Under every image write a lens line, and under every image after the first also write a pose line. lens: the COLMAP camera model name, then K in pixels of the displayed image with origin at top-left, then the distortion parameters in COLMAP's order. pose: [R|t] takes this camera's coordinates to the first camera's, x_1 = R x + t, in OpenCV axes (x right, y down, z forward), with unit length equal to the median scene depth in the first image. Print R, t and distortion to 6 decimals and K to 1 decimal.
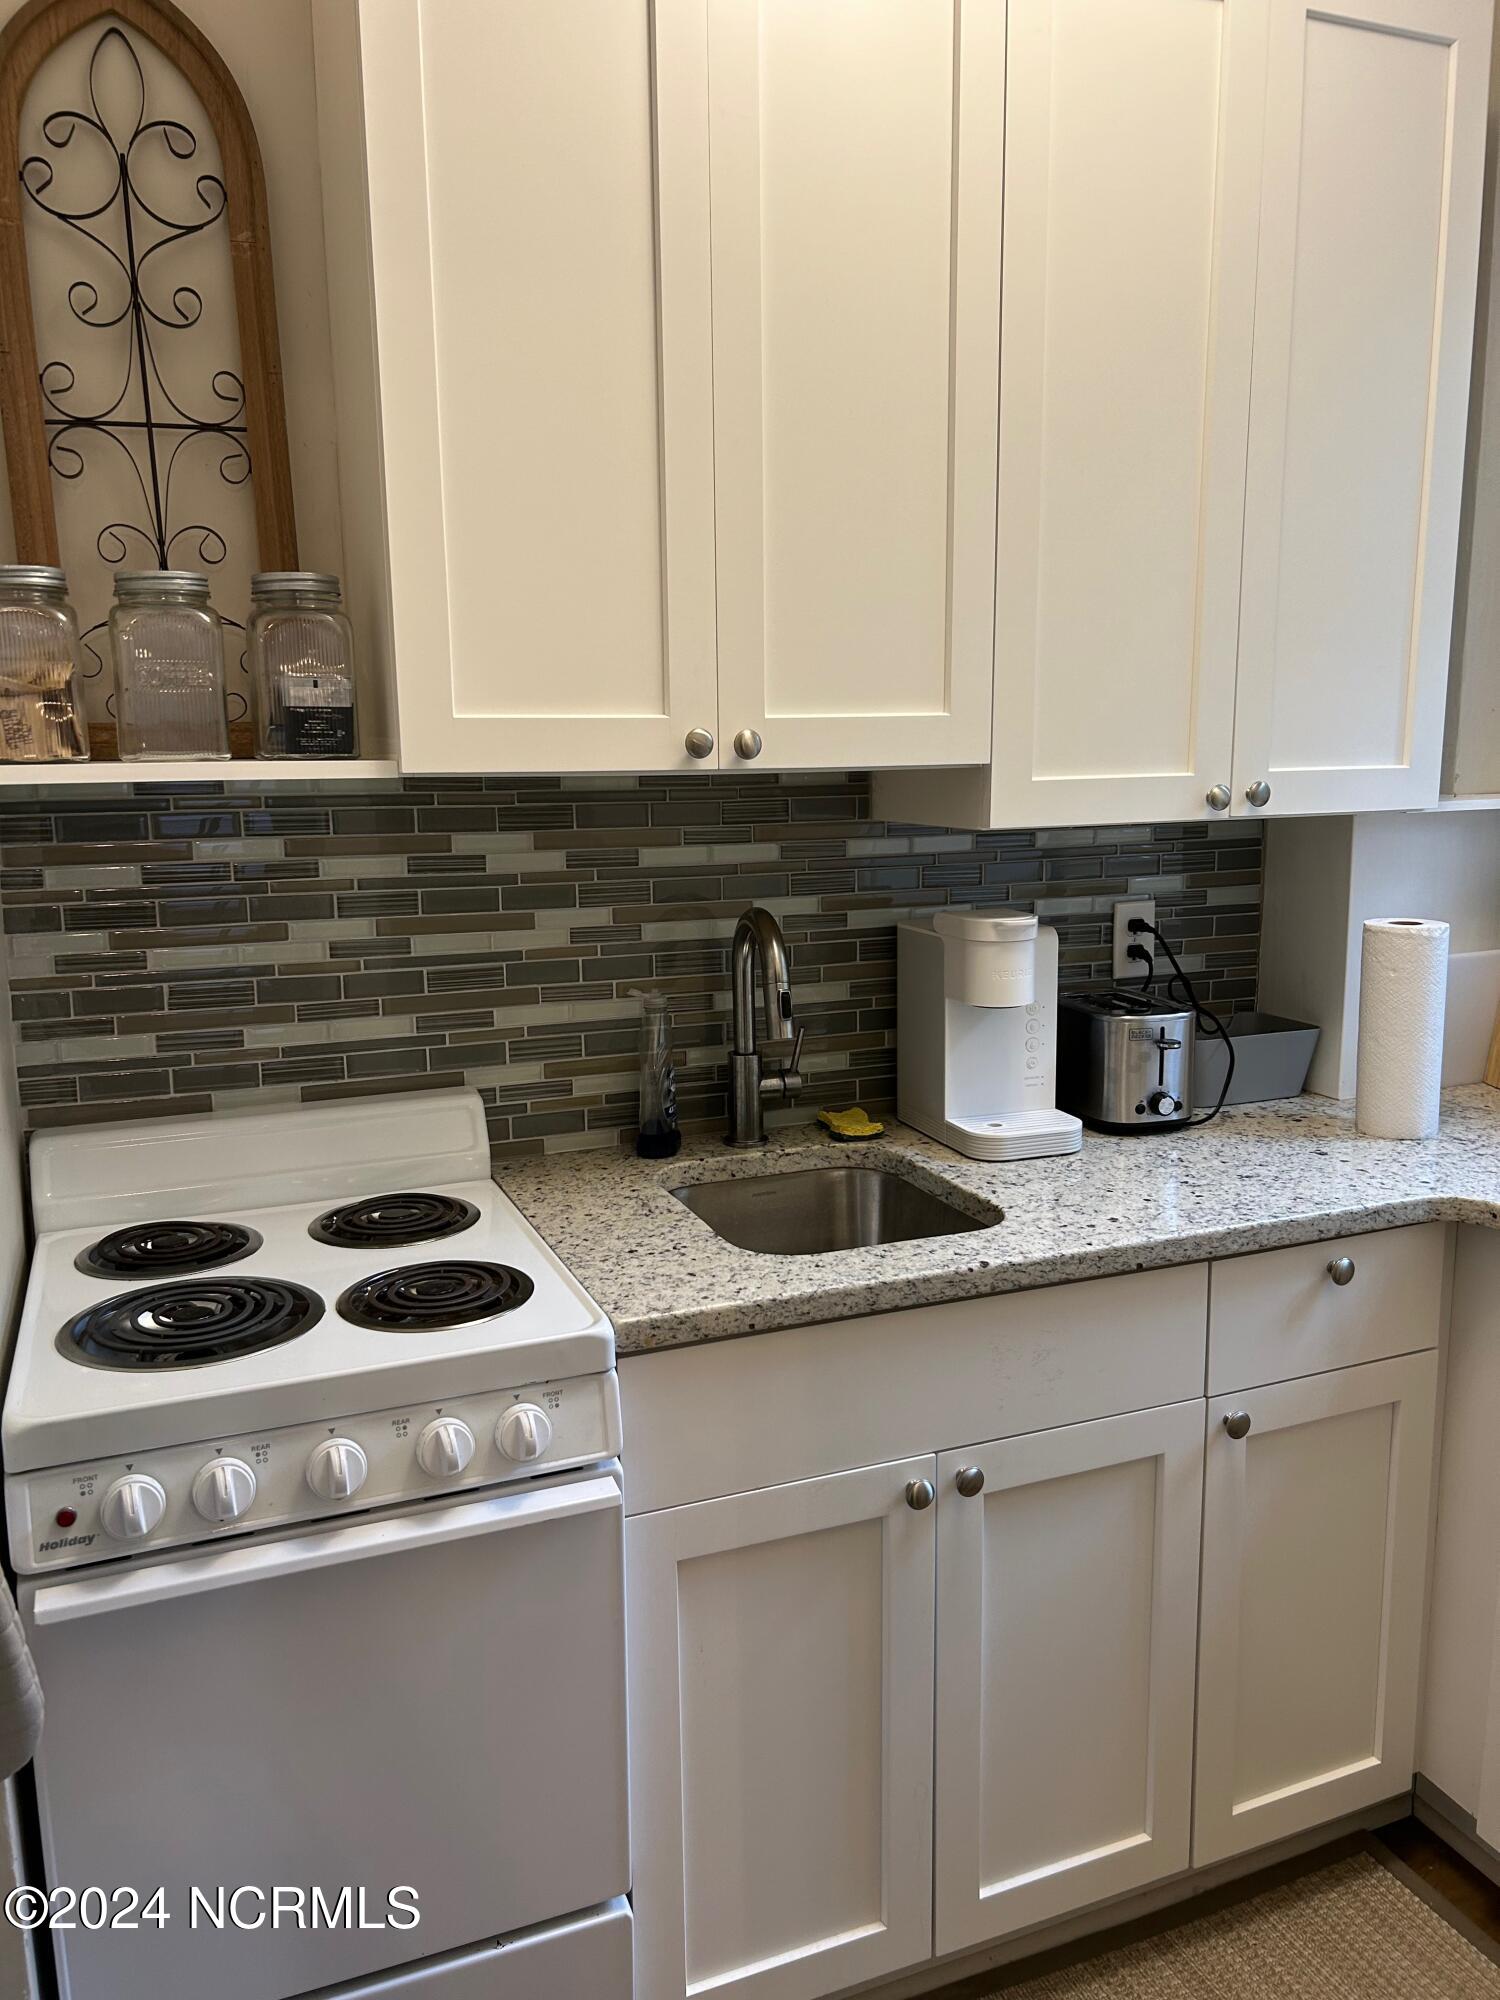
lens RADIAL K [[1516.2, 0, 746.3], [0, 1516.2, 1007.2], [0, 0, 1]] dist [0.035481, -0.037609]
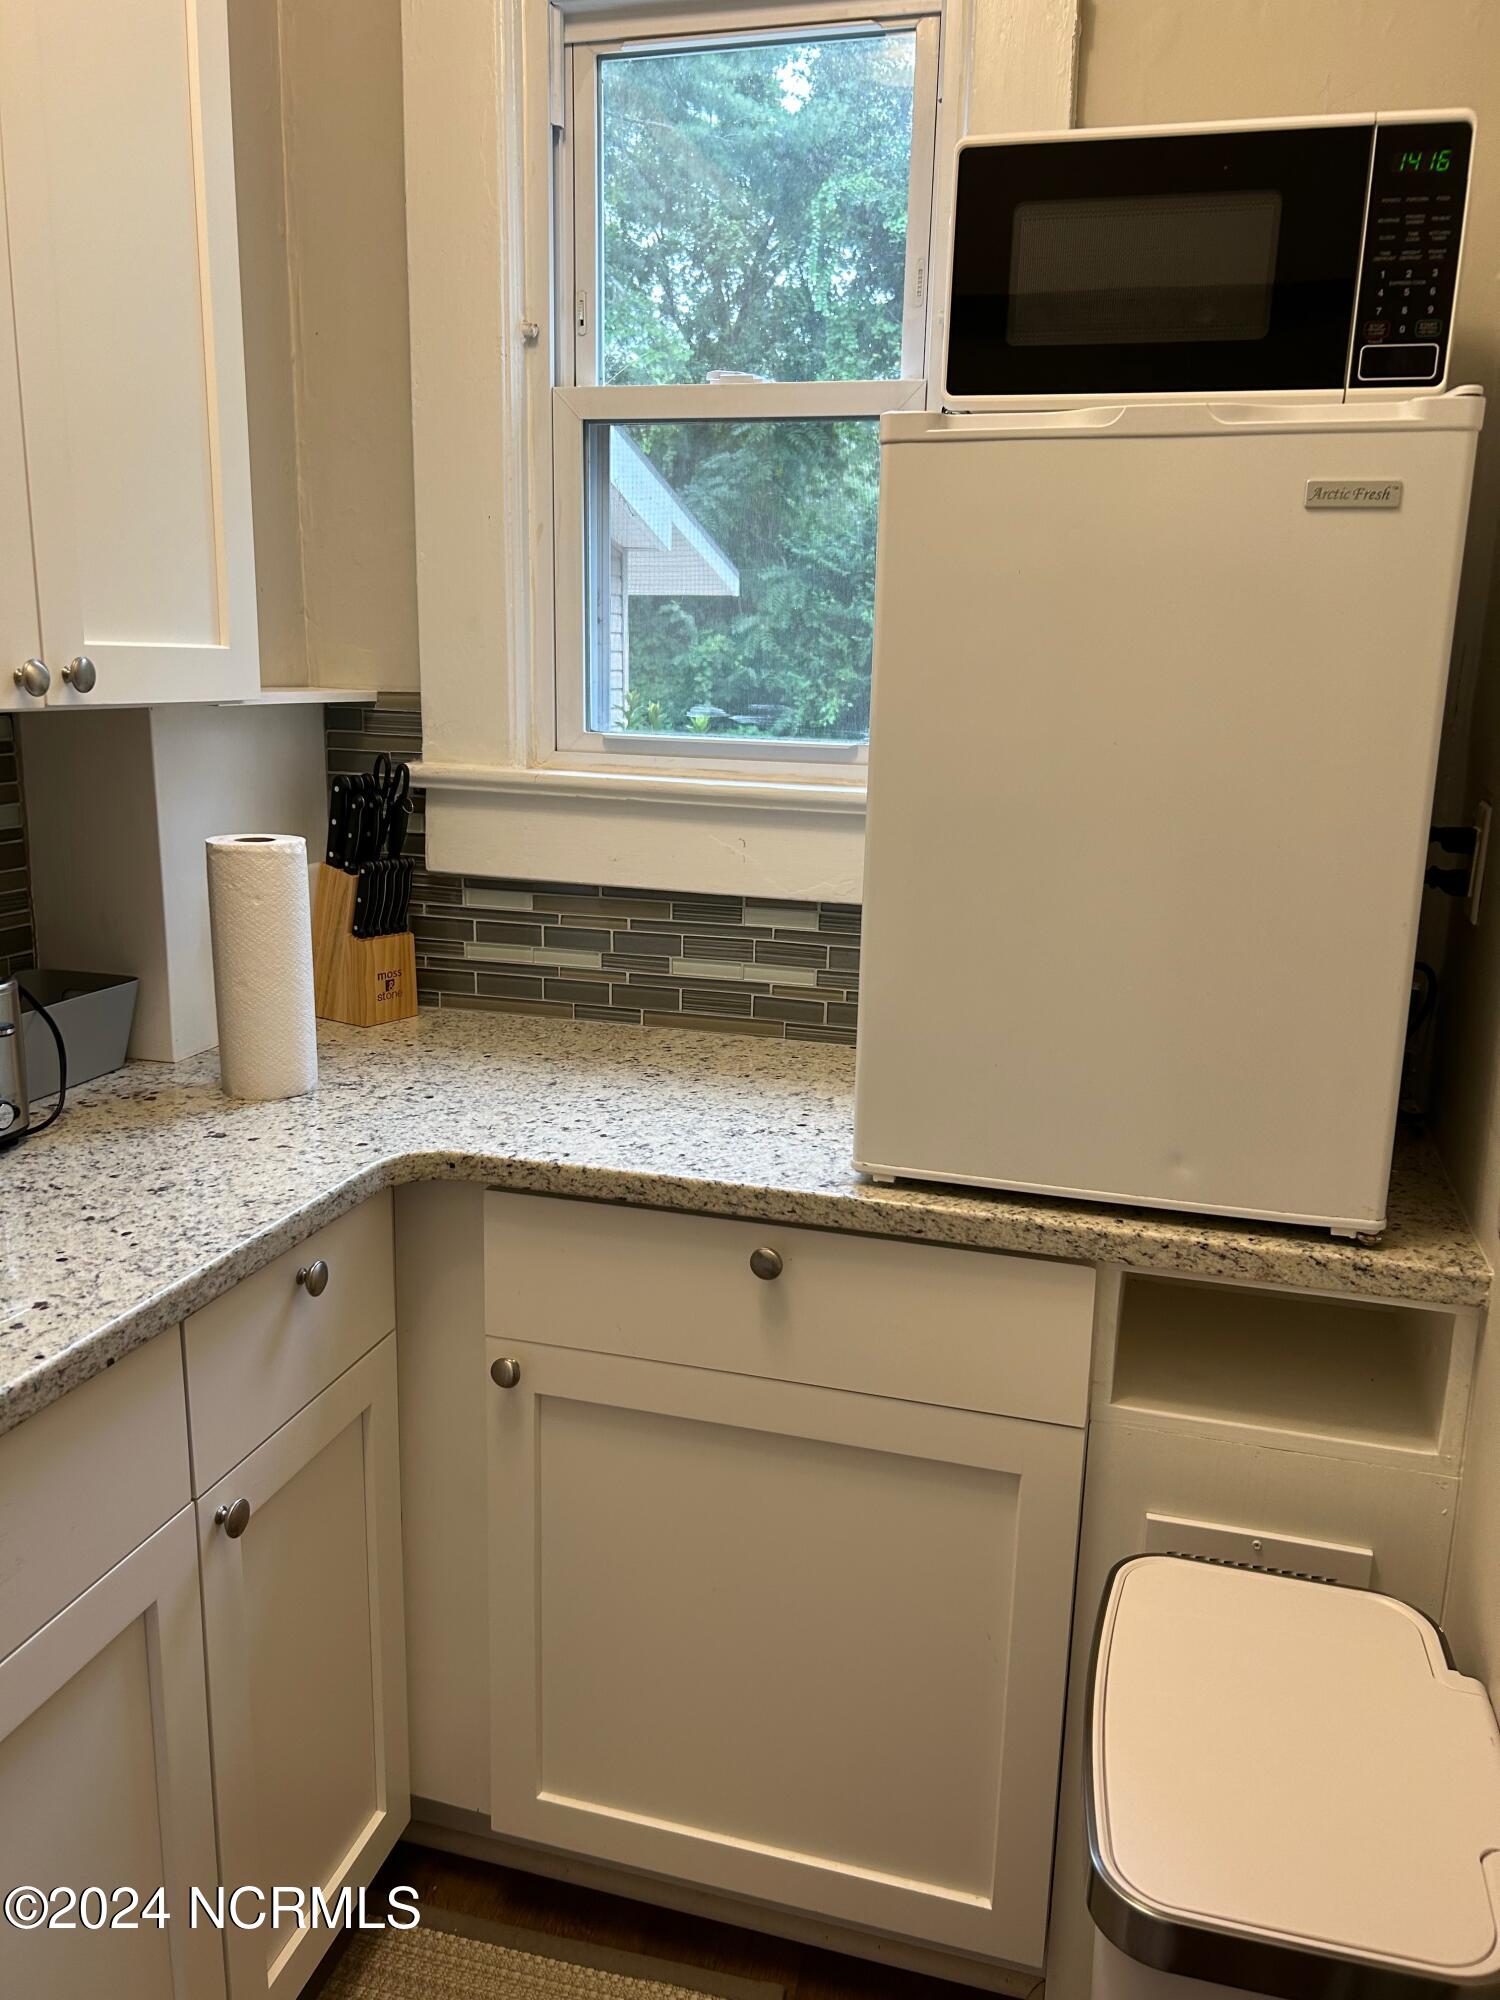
lens RADIAL K [[1516.2, 0, 746.3], [0, 1516.2, 1007.2], [0, 0, 1]] dist [0.035481, -0.037609]
pose [[0.606973, -0.150107, 0.780418, -0.067160], [0.110240, 0.988410, 0.104373, -0.023416], [-0.787040, 0.022682, 0.616485, 0.300970]]
